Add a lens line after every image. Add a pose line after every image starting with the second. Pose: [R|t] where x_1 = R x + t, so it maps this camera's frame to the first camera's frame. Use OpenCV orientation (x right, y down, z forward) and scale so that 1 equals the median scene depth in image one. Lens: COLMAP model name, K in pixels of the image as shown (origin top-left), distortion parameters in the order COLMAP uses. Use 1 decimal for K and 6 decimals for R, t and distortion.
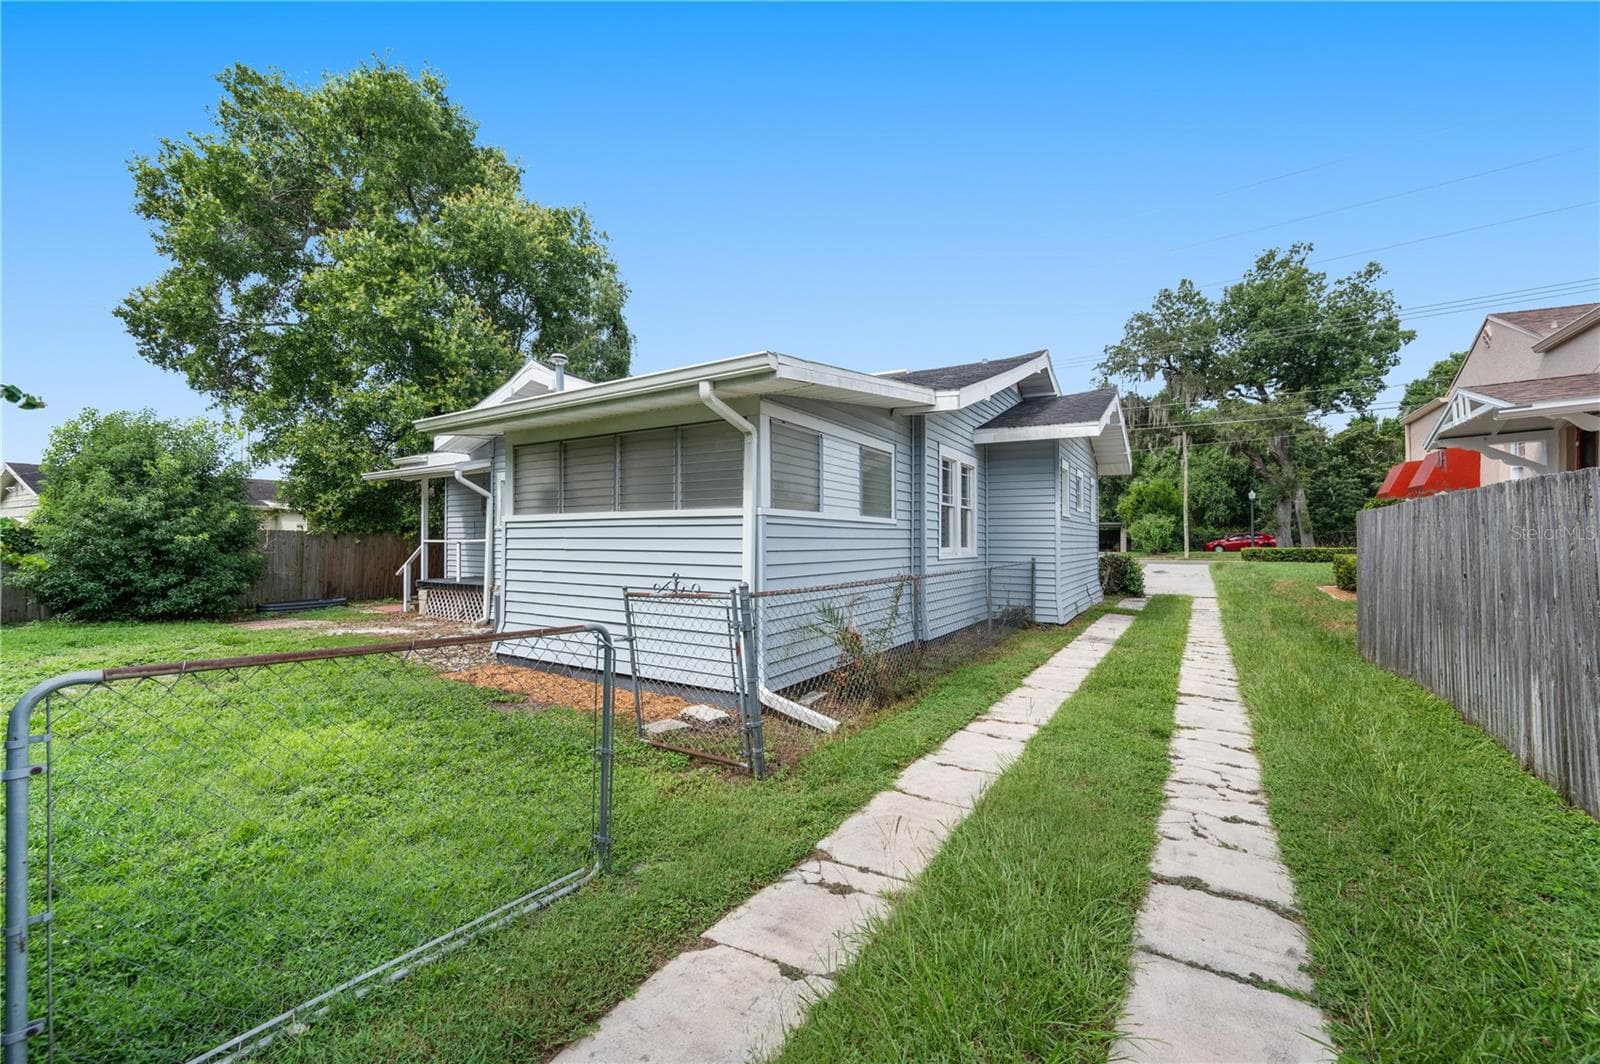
lens RADIAL K [[640.5, 0, 818.7], [0, 640.5, 534.7], [0, 0, 1]] dist [0.000648, -0.000003]
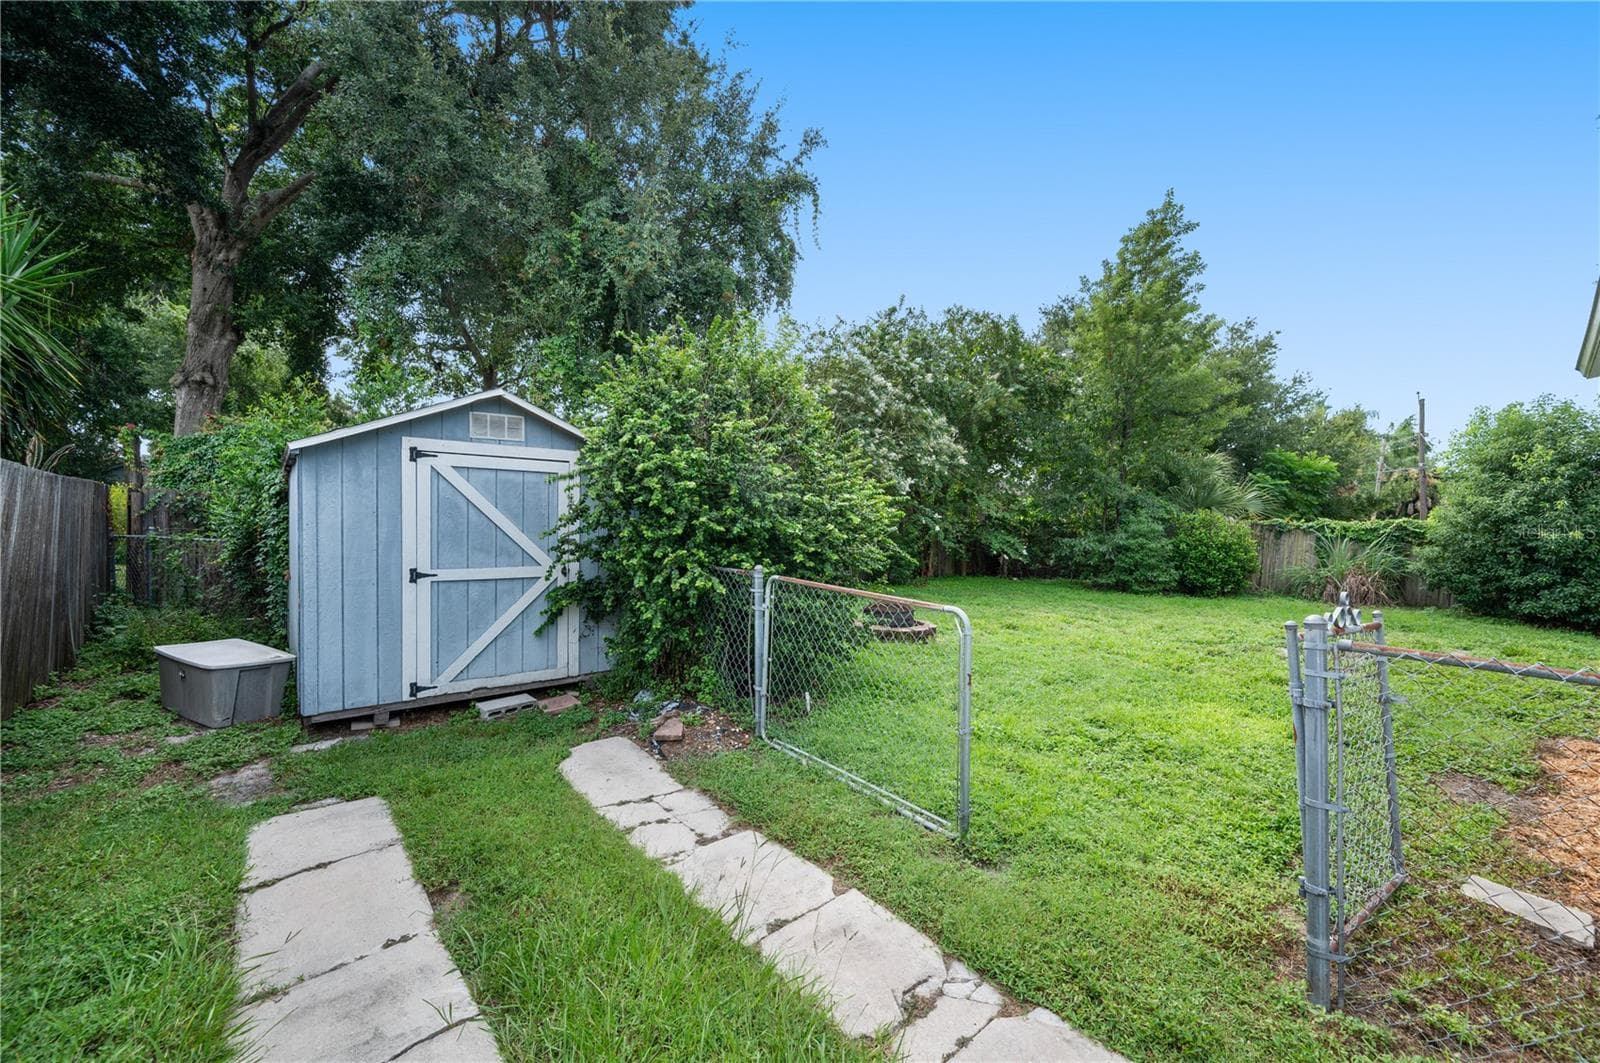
lens RADIAL K [[640.5, 0, 818.7], [0, 640.5, 534.2], [0, 0, 1]] dist [0.000648, -0.000003]
pose [[-0.326364, 0.001575, -0.945243, 0.223718], [0.010114, 0.999947, -0.001826, -0.004901], [0.945190, -0.010156, -0.326362, 0.316442]]
